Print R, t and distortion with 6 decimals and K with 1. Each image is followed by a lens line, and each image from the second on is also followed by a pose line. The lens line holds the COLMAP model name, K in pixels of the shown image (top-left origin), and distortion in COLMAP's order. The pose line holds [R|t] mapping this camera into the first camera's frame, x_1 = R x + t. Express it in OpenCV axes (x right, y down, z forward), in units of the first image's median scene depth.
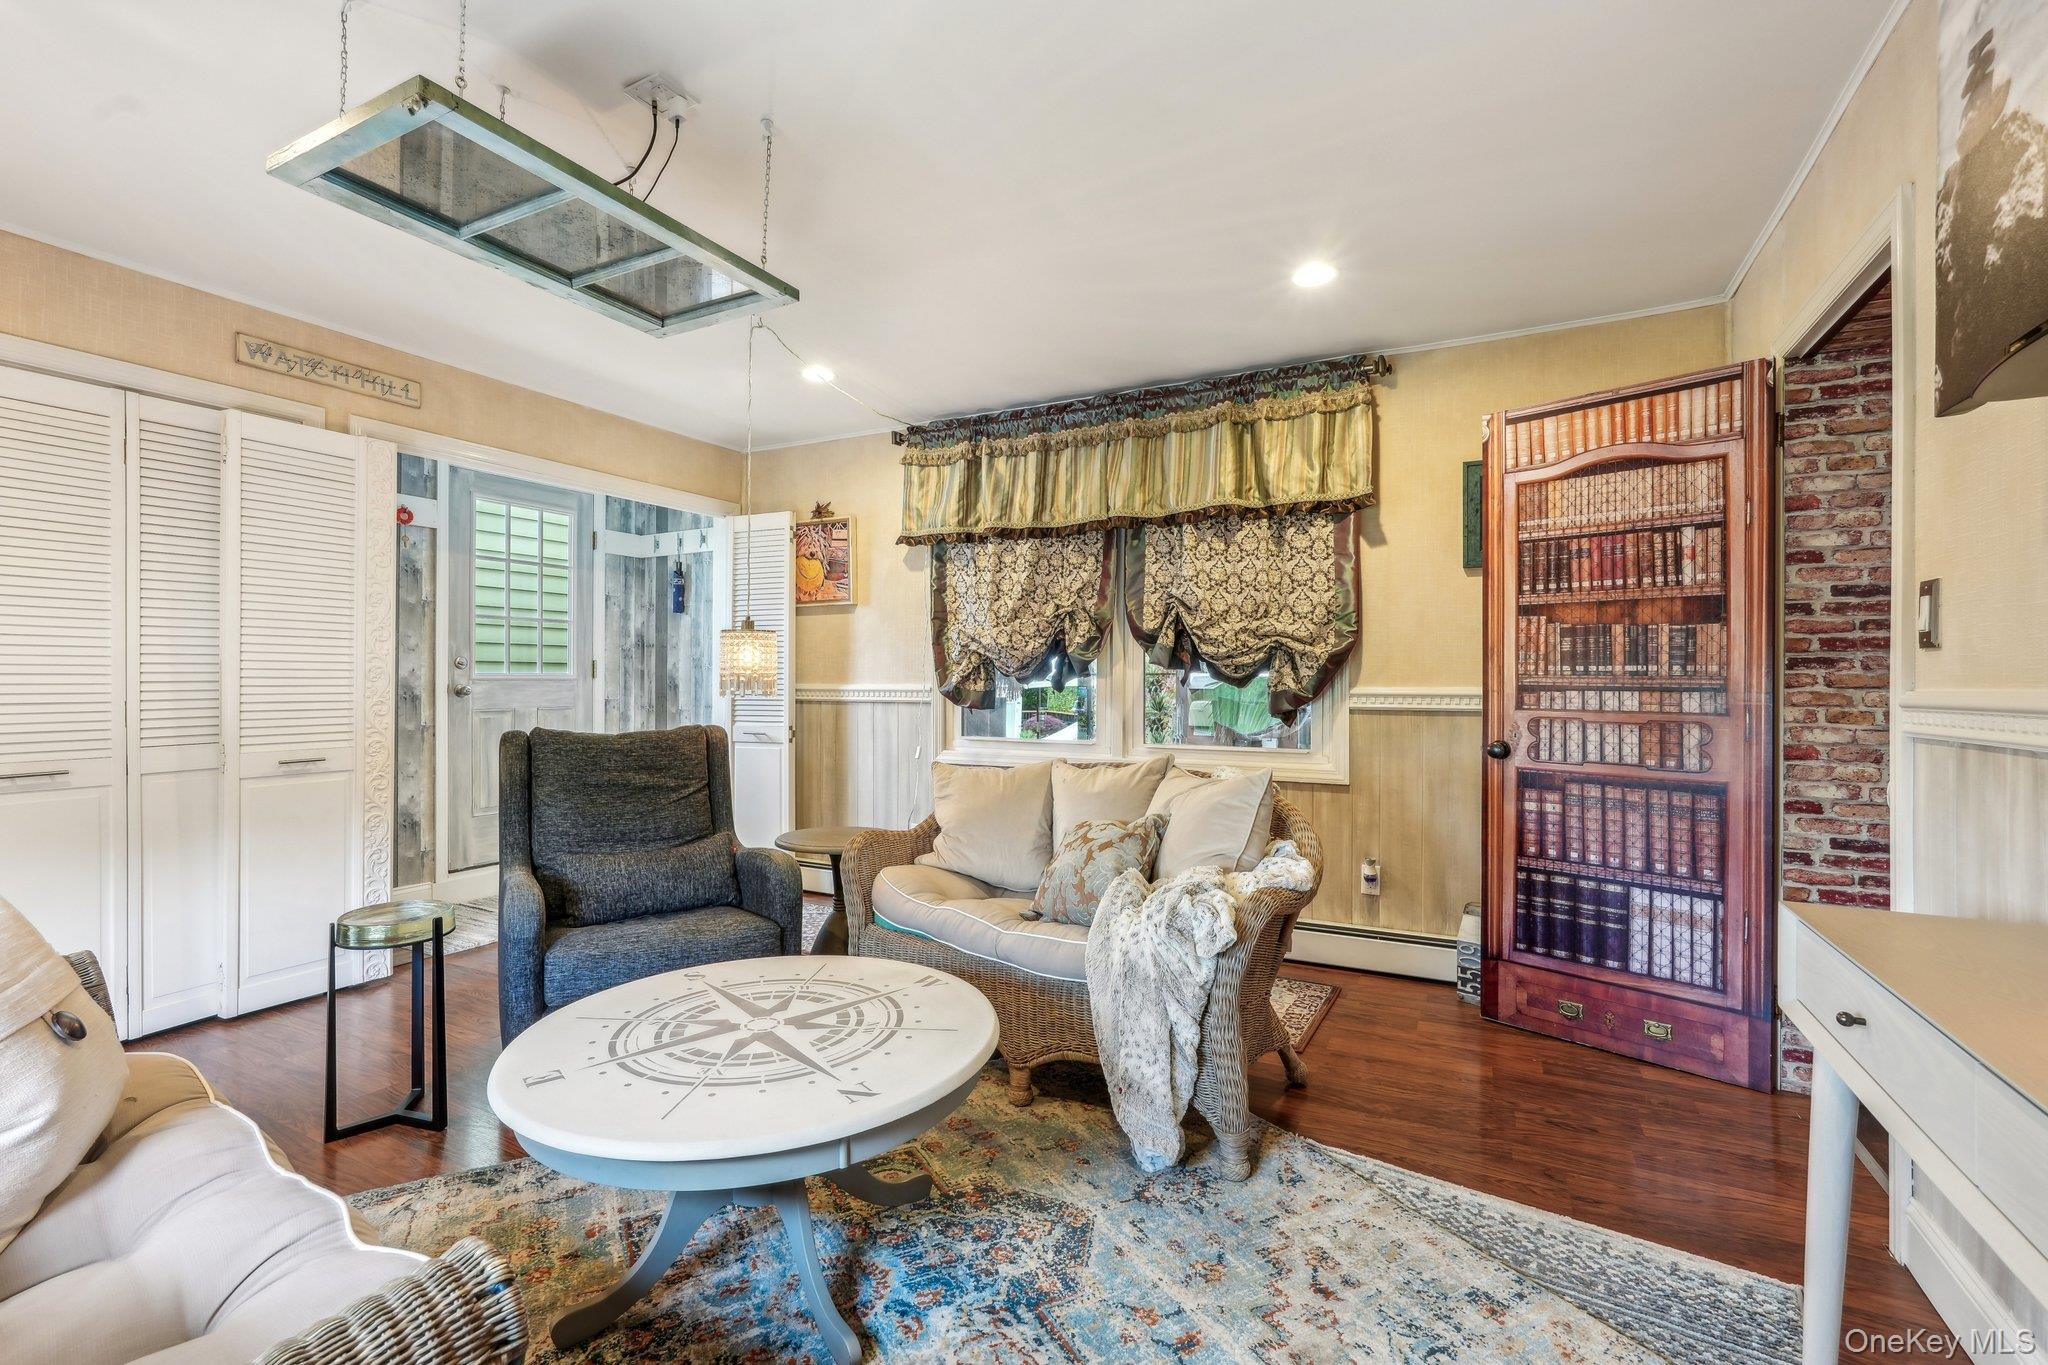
lens RADIAL K [[909.1, 0, 1023.0], [0, 909.1, 680.1], [0, 0, 1]] dist [-0.005791, -0.000233]
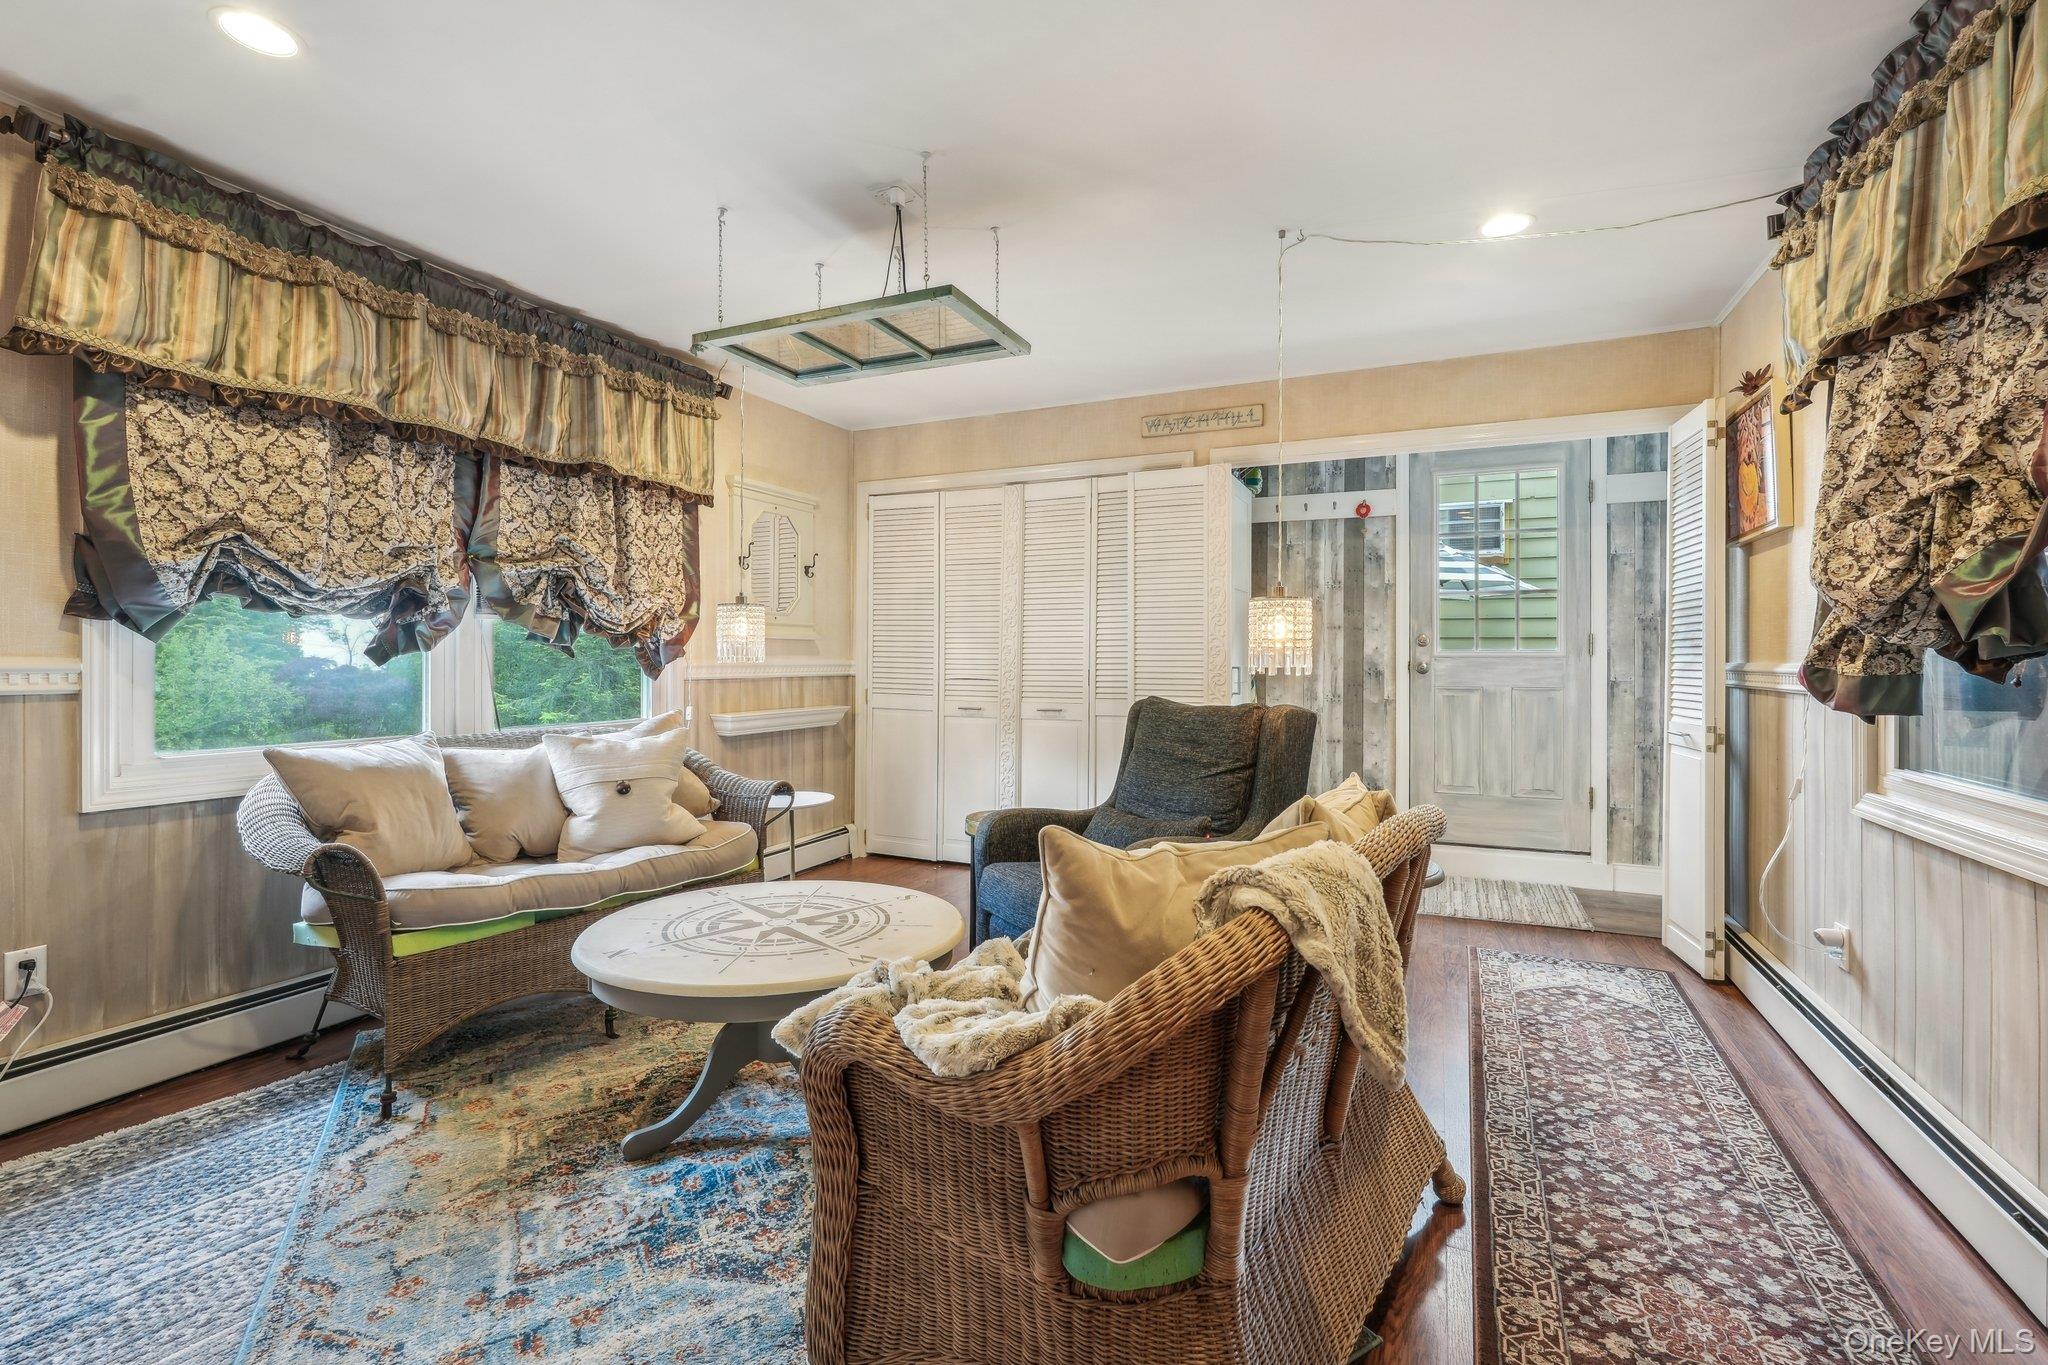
lens RADIAL K [[909.1, 0, 1028.4], [0, 909.1, 667.2], [0, 0, 1]] dist [-0.005791, -0.000233]
pose [[0.052983, 0.007082, -0.998570, 0.497584], [-0.001719, 0.999974, 0.007000, 0.005628], [0.998594, 0.001346, 0.052994, 0.635416]]
